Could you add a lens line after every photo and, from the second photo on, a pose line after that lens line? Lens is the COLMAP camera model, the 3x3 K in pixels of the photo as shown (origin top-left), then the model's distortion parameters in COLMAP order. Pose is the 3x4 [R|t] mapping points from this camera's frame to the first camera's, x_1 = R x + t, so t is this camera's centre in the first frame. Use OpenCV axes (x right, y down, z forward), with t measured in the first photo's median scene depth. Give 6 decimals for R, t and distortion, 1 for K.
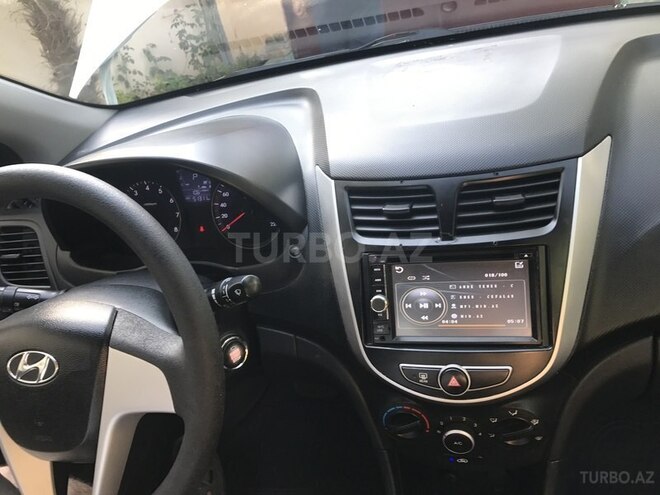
lens RADIAL K [[549.0, 0, 328.9], [0, 549.0, 245.8], [0, 0, 1]] dist [0.026135, -0.010678]
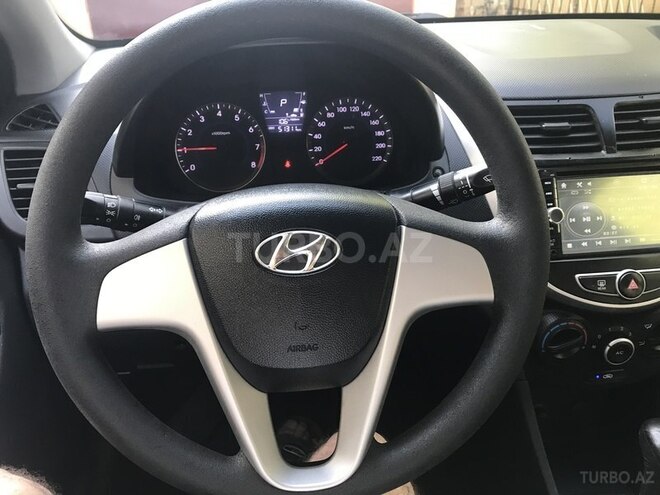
lens RADIAL K [[549.0, 0, 330.6], [0, 549.0, 249.4], [0, 0, 1]] dist [0.026135, -0.010678]
pose [[0.917389, 0.006407, 0.397941, -0.671941], [0.031925, 0.995464, -0.089626, 0.240580], [-0.396710, 0.094926, 0.913023, 0.250216]]
